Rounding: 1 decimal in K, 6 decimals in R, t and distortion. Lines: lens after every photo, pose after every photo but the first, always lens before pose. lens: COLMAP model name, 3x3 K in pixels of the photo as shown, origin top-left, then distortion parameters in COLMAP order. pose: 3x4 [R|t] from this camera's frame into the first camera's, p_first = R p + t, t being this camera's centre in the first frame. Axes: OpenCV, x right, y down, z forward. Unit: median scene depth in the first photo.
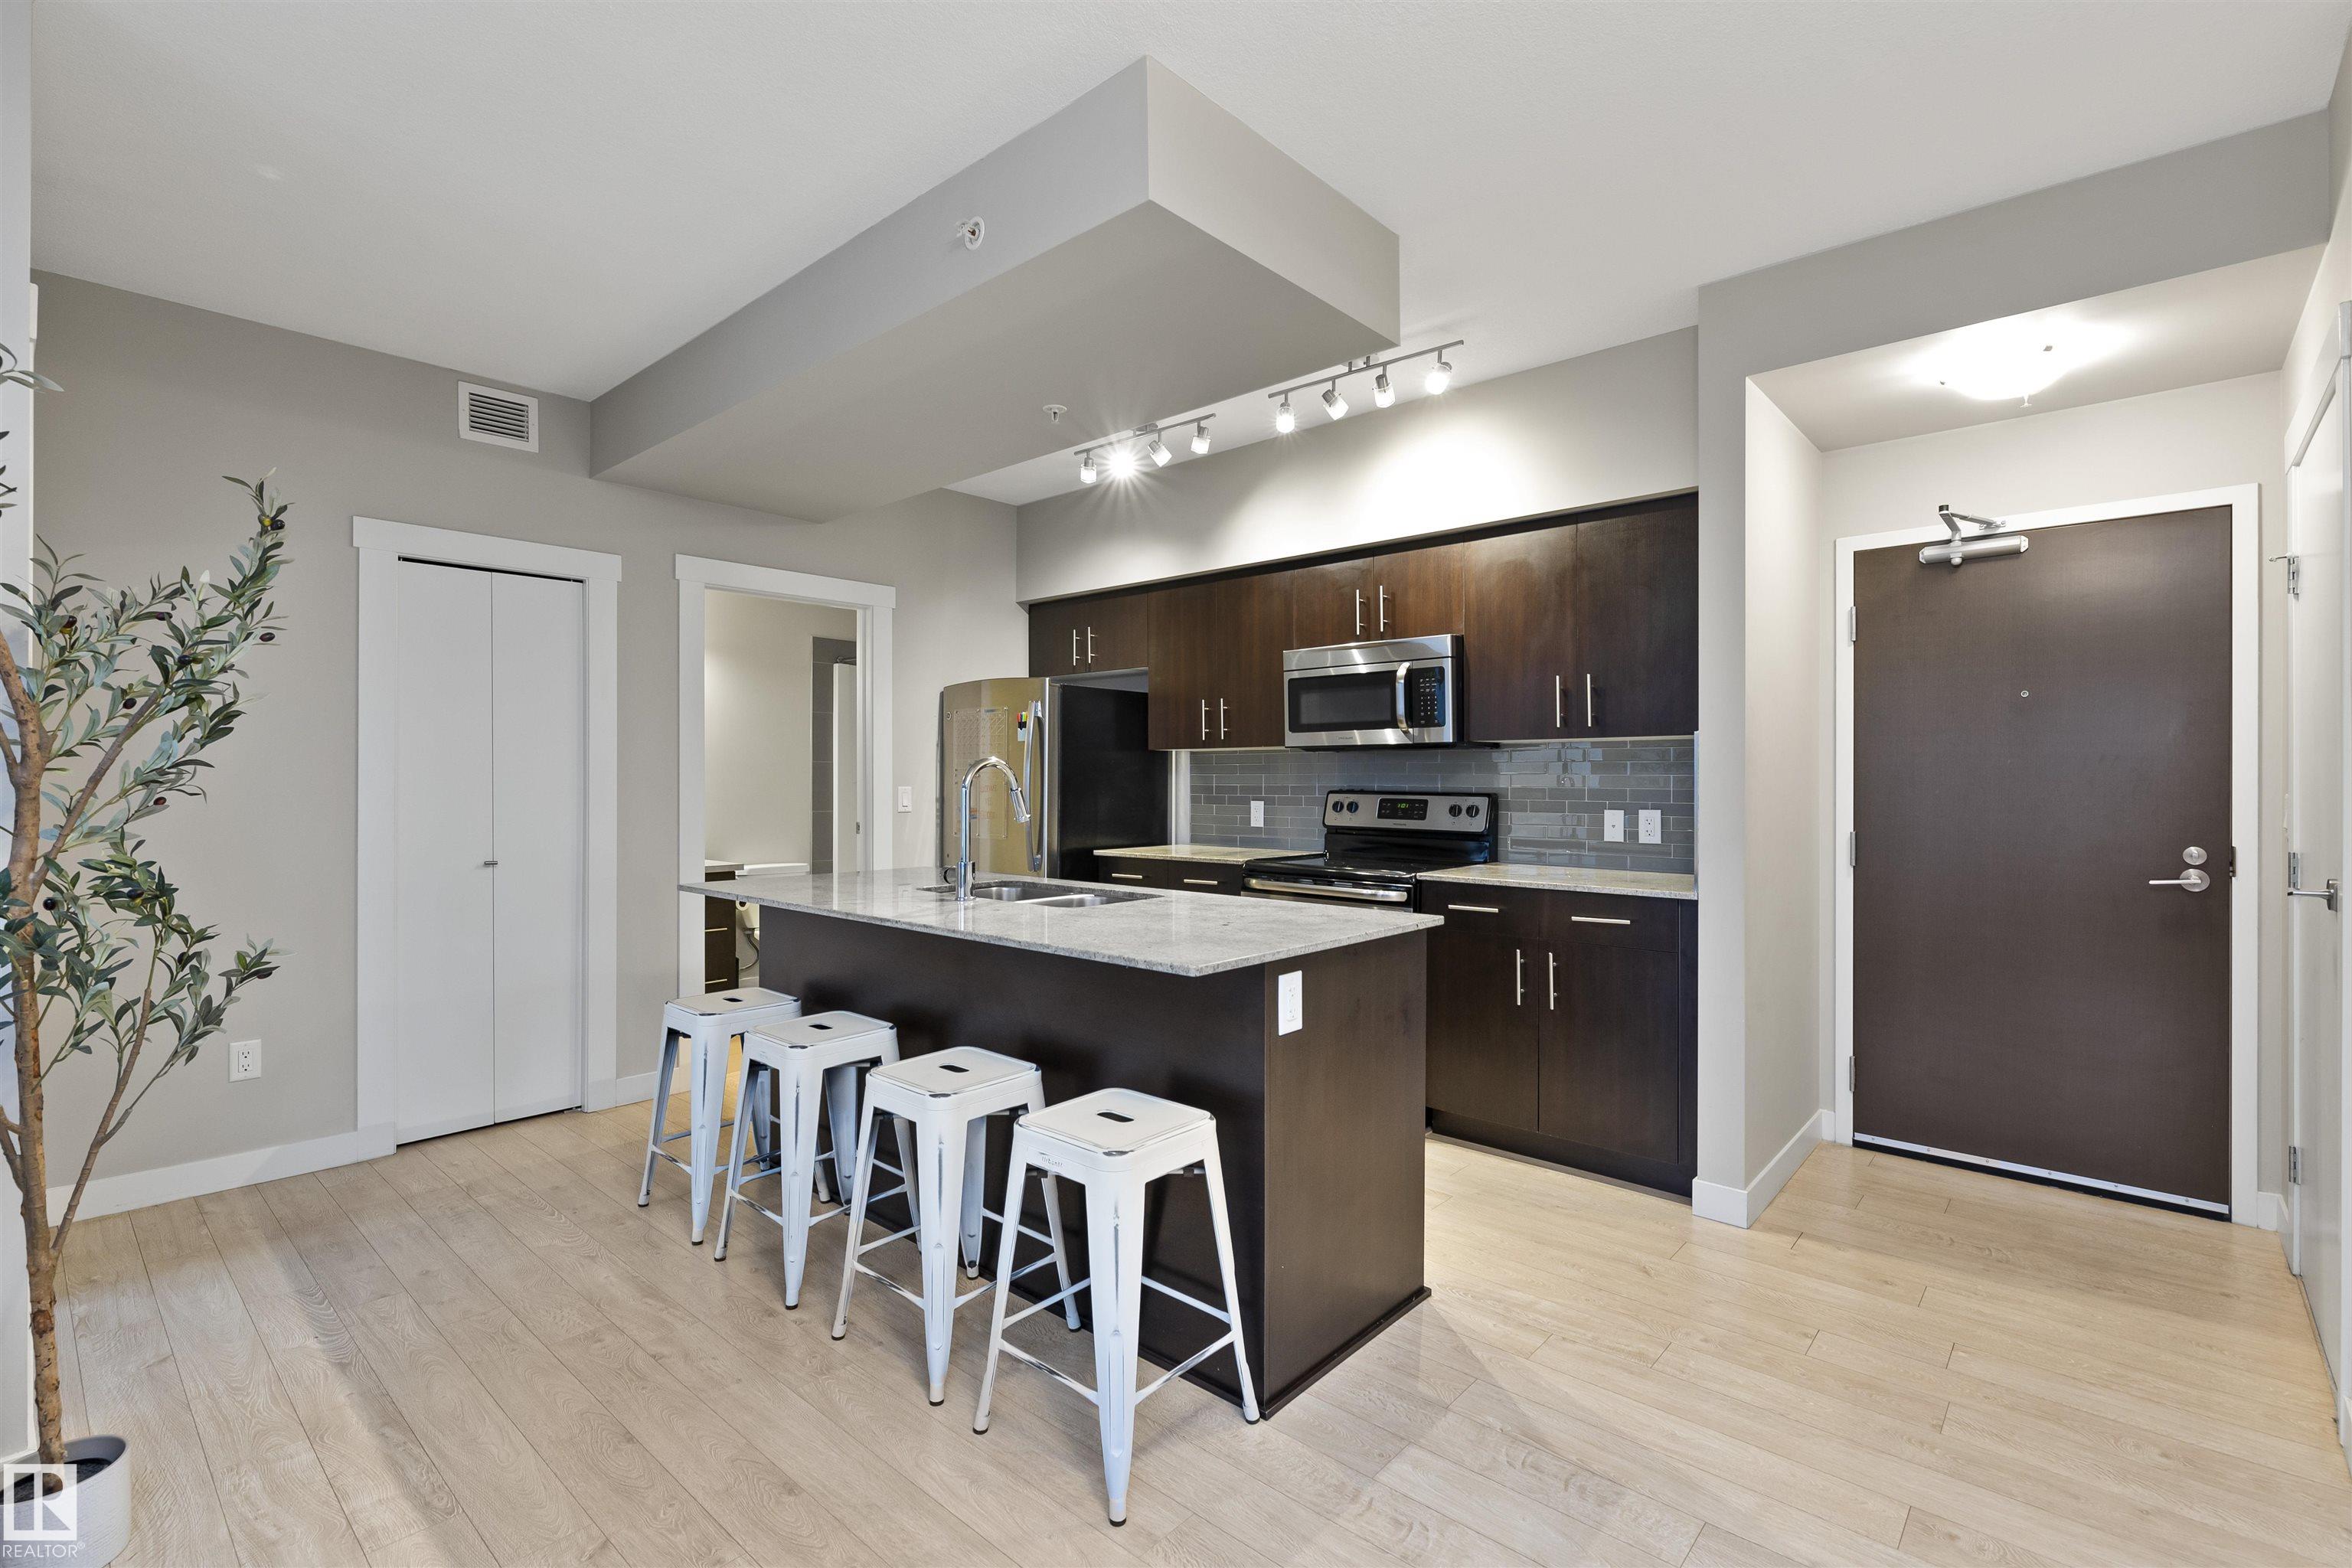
lens RADIAL K [[1049.4, 0, 1190.8], [0, 1049.4, 762.9], [0, 0, 1]] dist [0.001372, -0.001951]
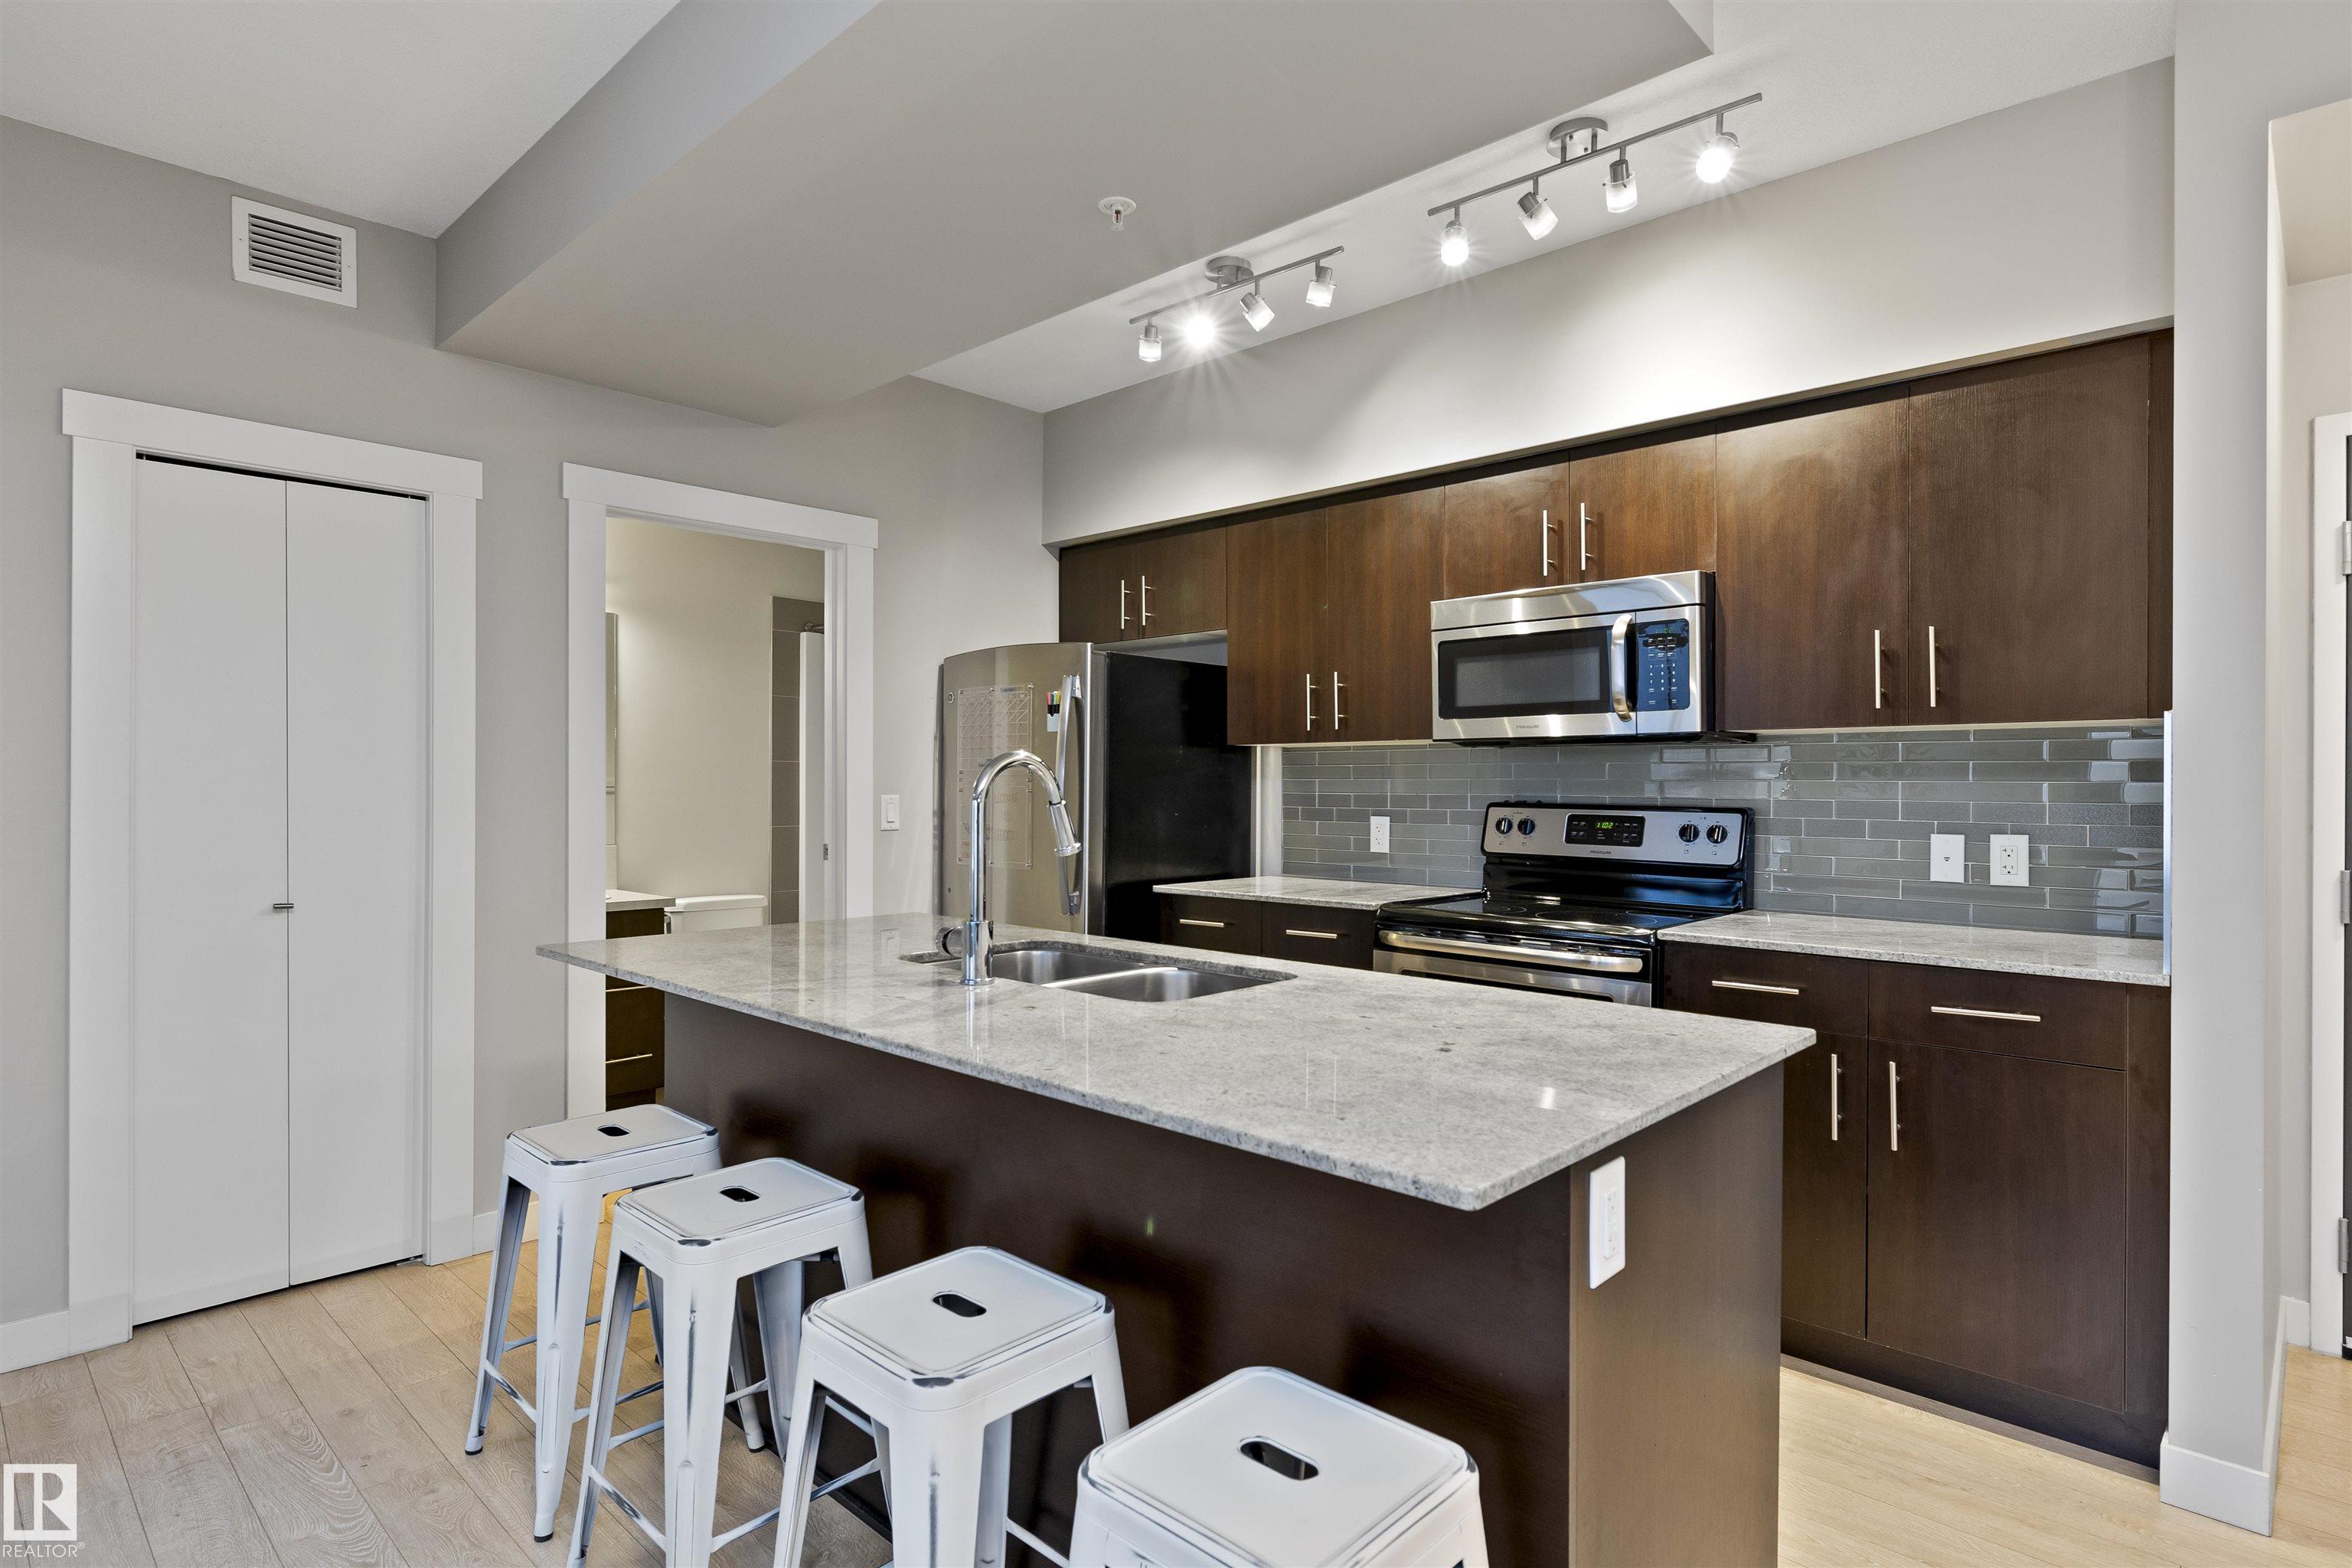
lens RADIAL K [[1184.2, 0, 1201.2], [0, 1184.2, 771.9], [0, 0, 1]] dist [-0.000042, -0.001218]
pose [[0.999813, 0.002608, -0.019158, -0.054752], [-0.002509, 0.999983, 0.005207, 0.002585], [0.019171, -0.005158, 0.999803, 0.239592]]
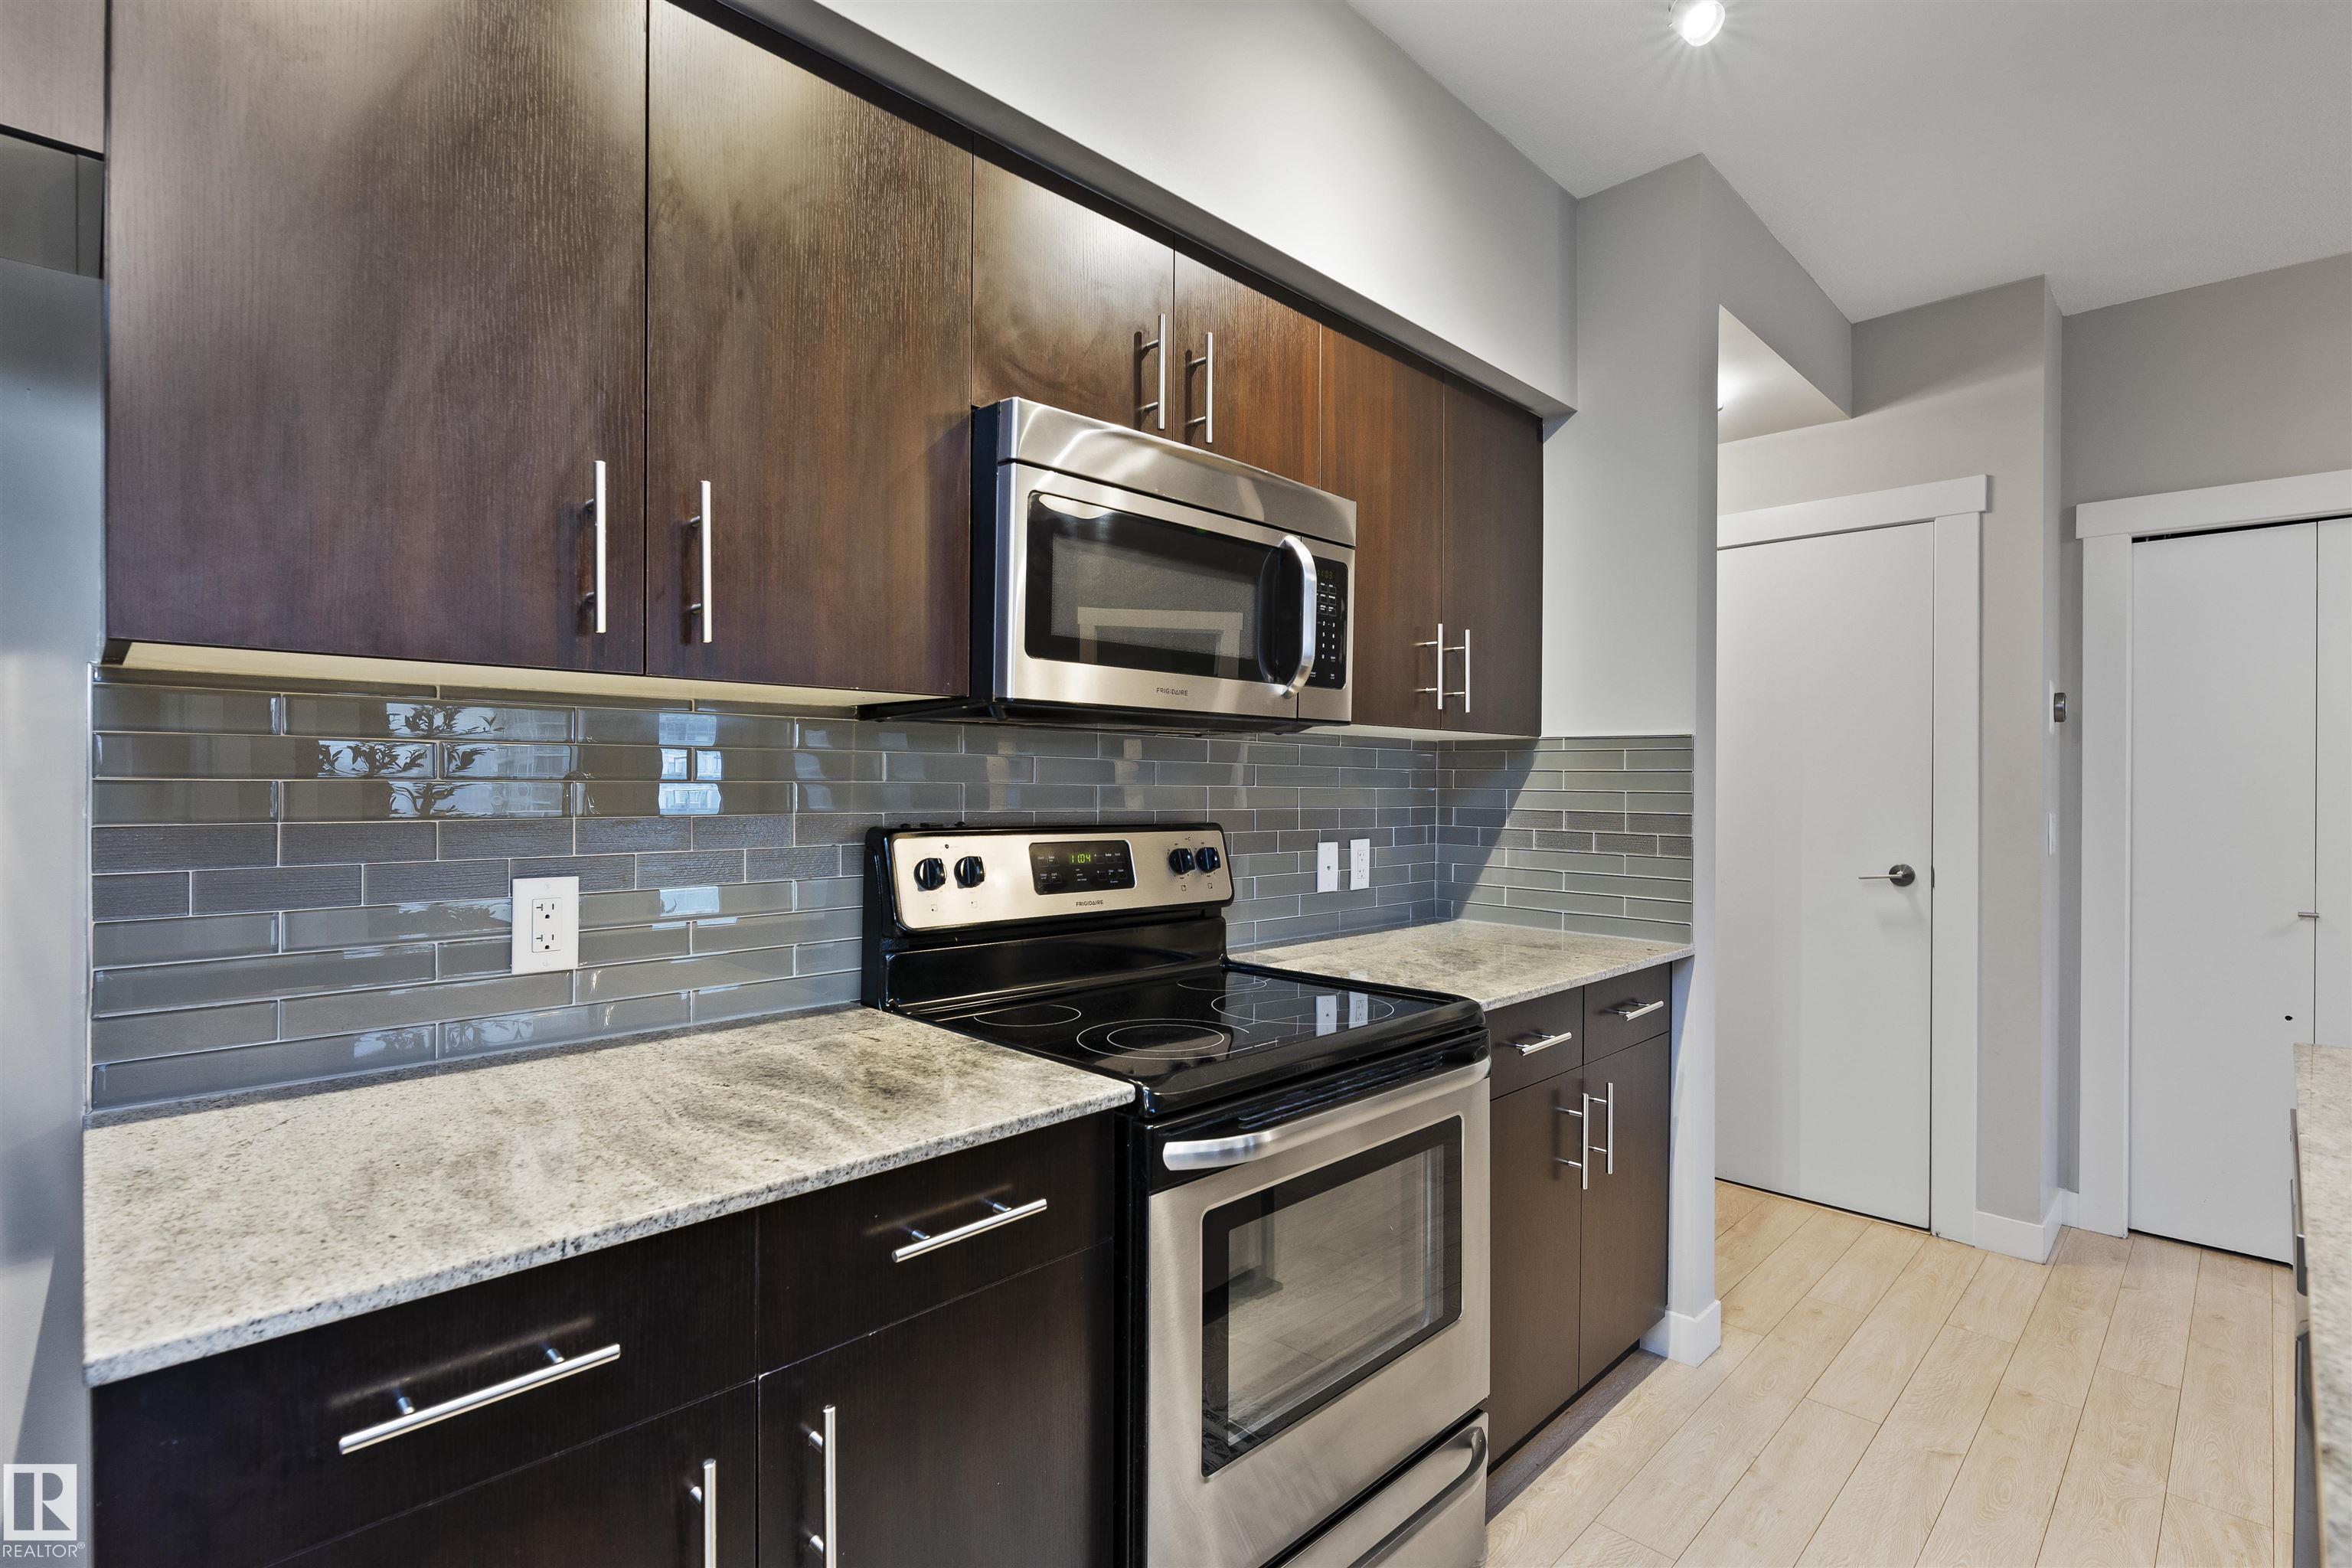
lens RADIAL K [[1094.1, 0, 1163.4], [0, 1094.1, 785.5], [0, 0, 1]] dist [0.002834, -0.002937]
pose [[0.070366, -0.001374, 0.997520, -0.268309], [-0.021165, 0.999772, 0.002870, 0.010109], [-0.997297, -0.021314, 0.070321, 1.046700]]
